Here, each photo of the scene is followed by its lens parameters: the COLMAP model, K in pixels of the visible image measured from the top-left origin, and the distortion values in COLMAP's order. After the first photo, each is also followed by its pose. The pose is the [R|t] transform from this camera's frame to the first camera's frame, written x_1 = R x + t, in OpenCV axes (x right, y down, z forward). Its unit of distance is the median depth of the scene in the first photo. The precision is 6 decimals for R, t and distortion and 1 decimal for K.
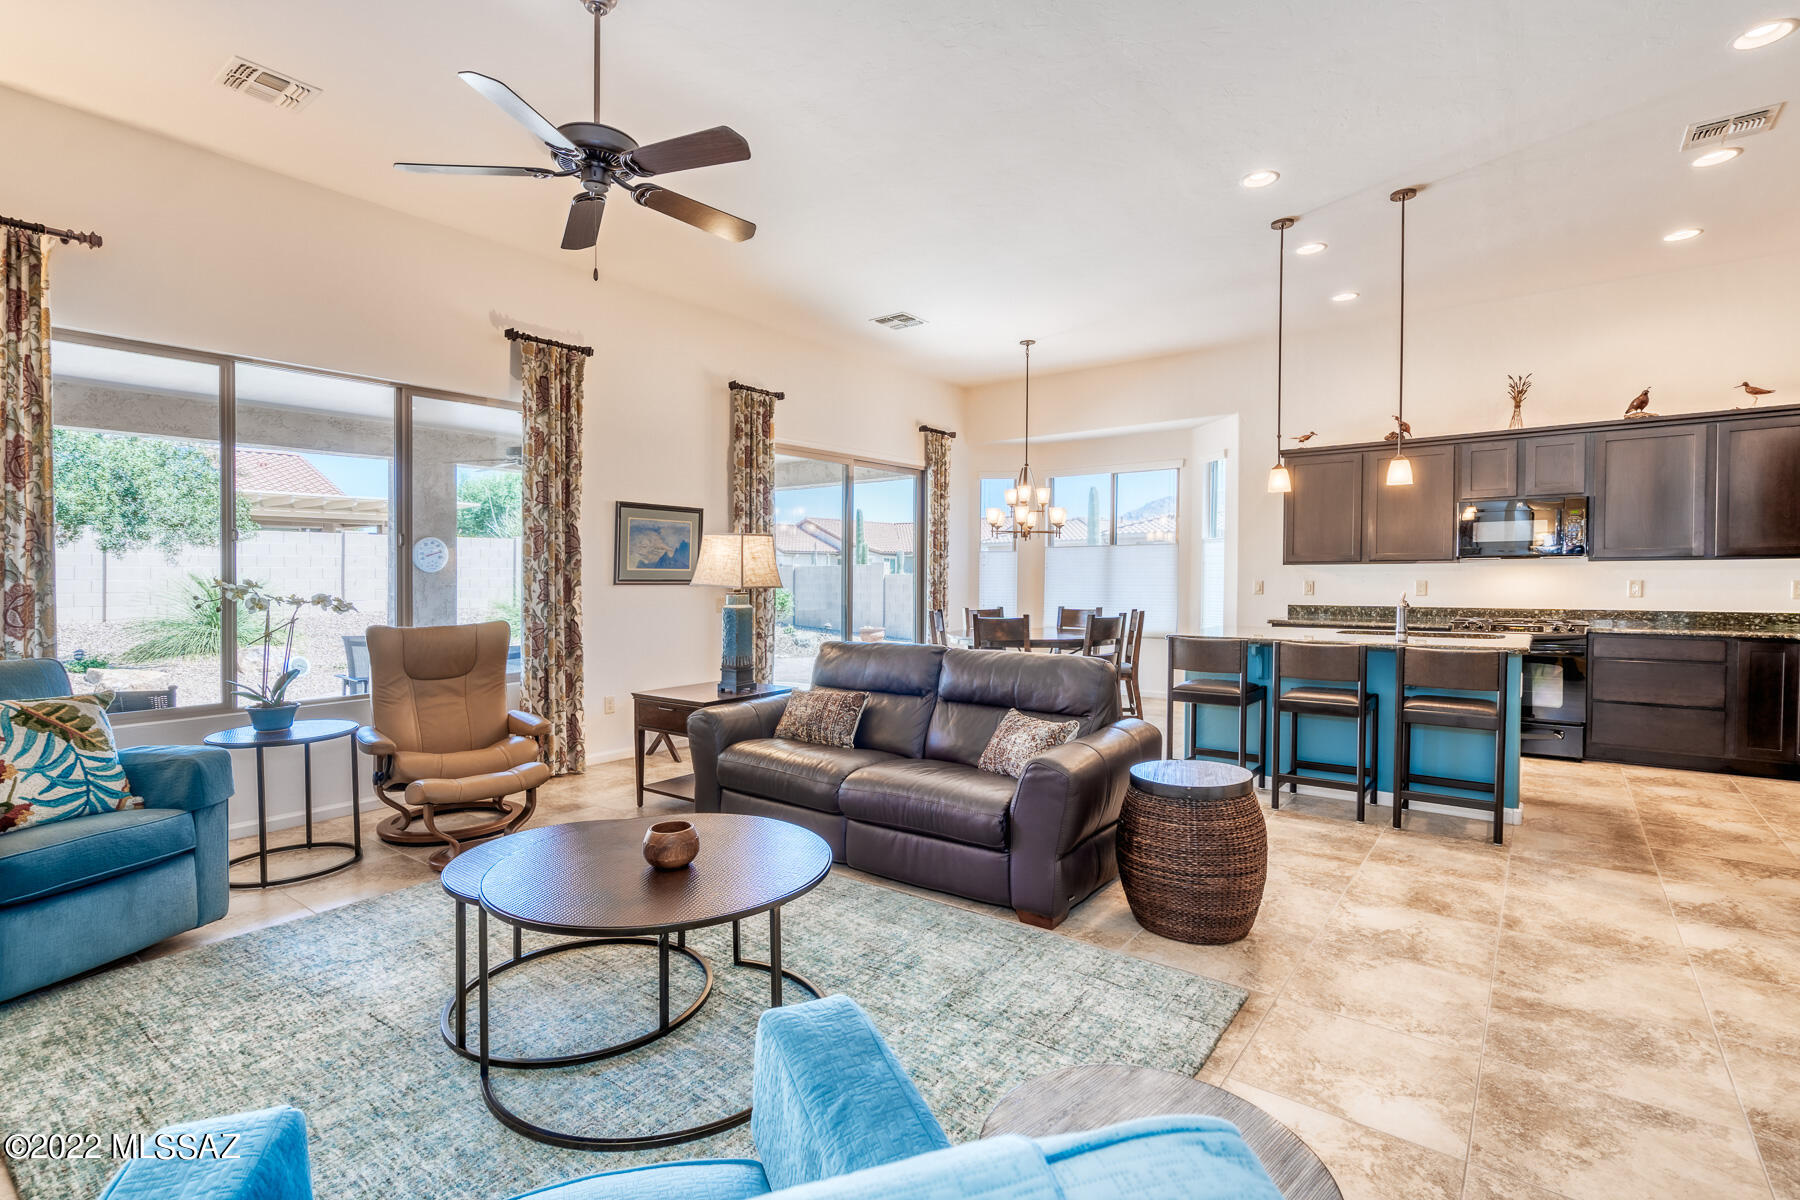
lens RADIAL K [[862.3, 0, 853.4], [0, 862.3, 602.2], [0, 0, 1]] dist [-0.002856, 0.002823]
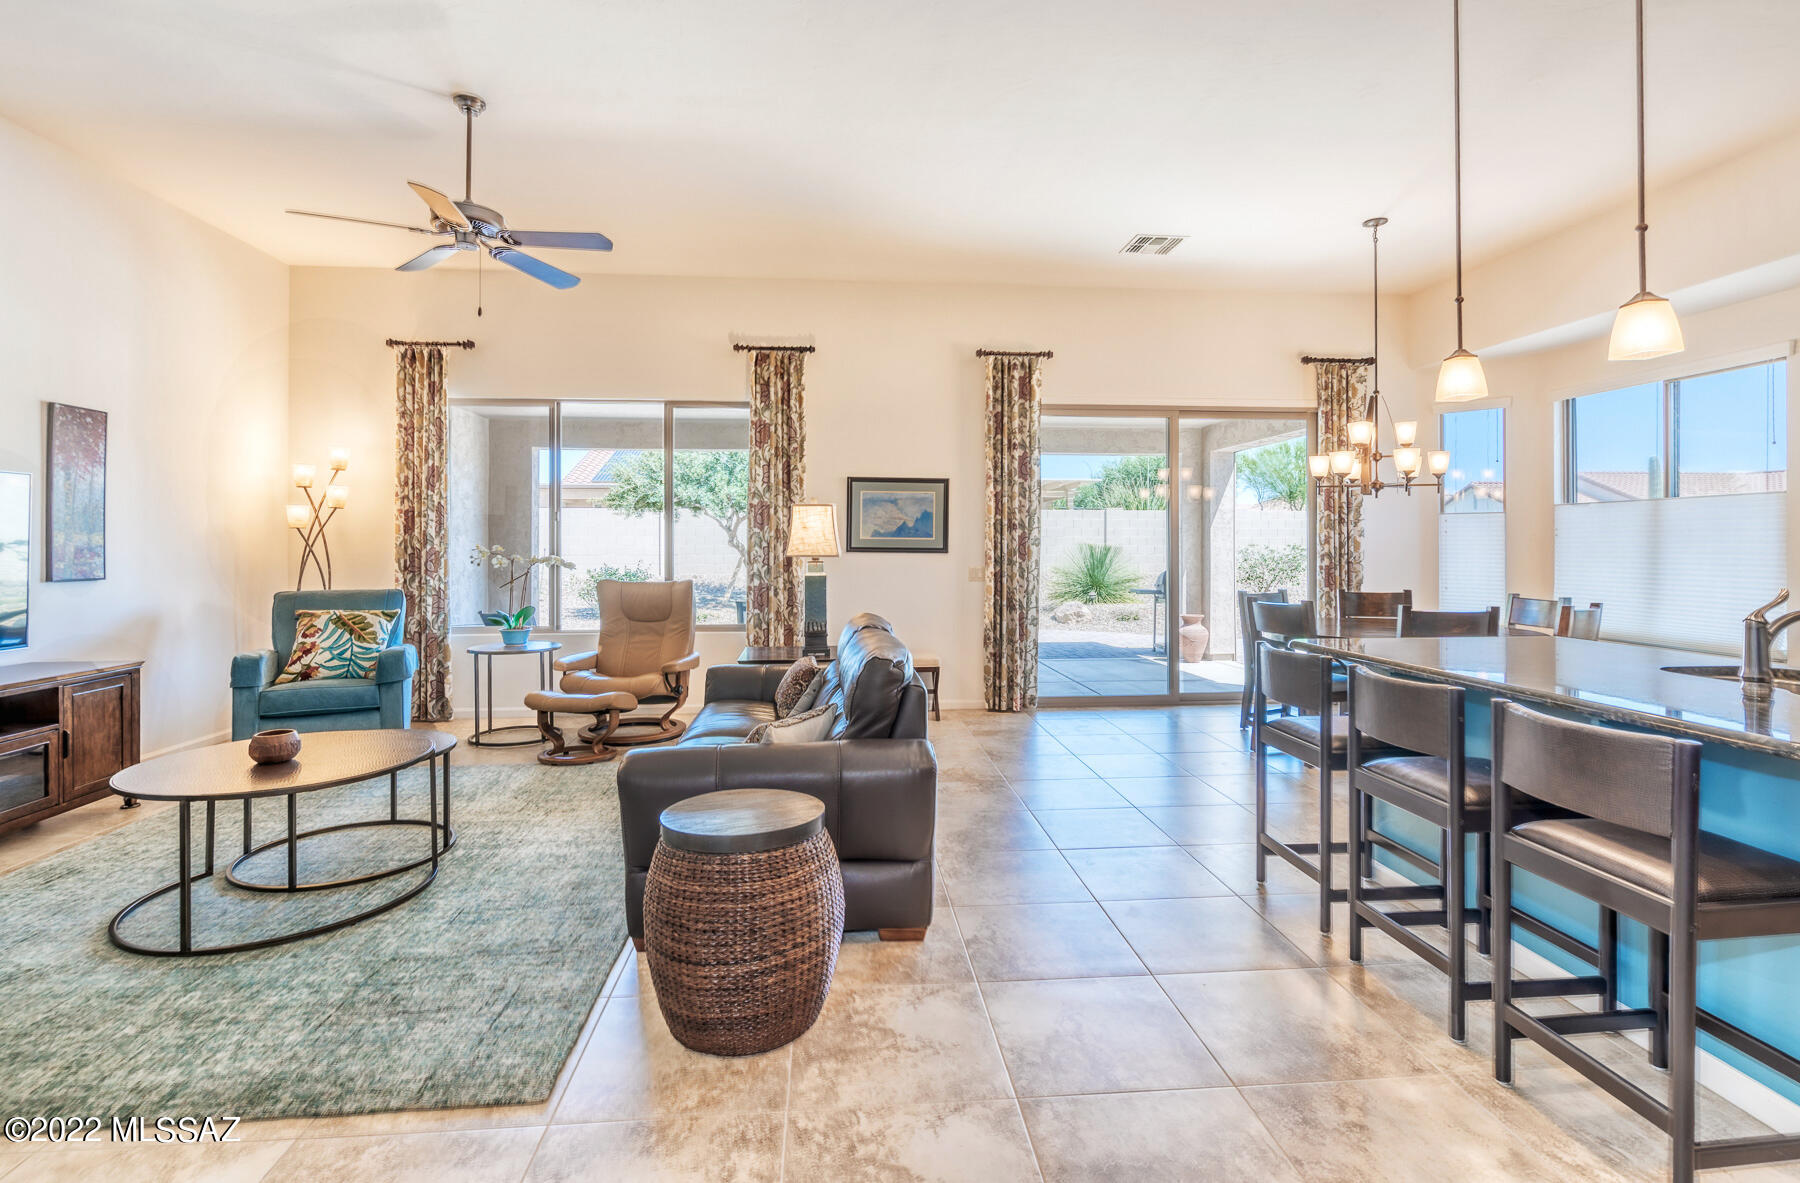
lens RADIAL K [[819.9, 0, 902.5], [0, 819.9, 542.7], [0, 0, 1]] dist [0.000623, 0.000179]
pose [[0.689297, 0.005224, -0.724460, 0.583338], [-0.027279, 0.999452, -0.018748, -0.015189], [0.723965, 0.032685, 0.689061, 0.348685]]
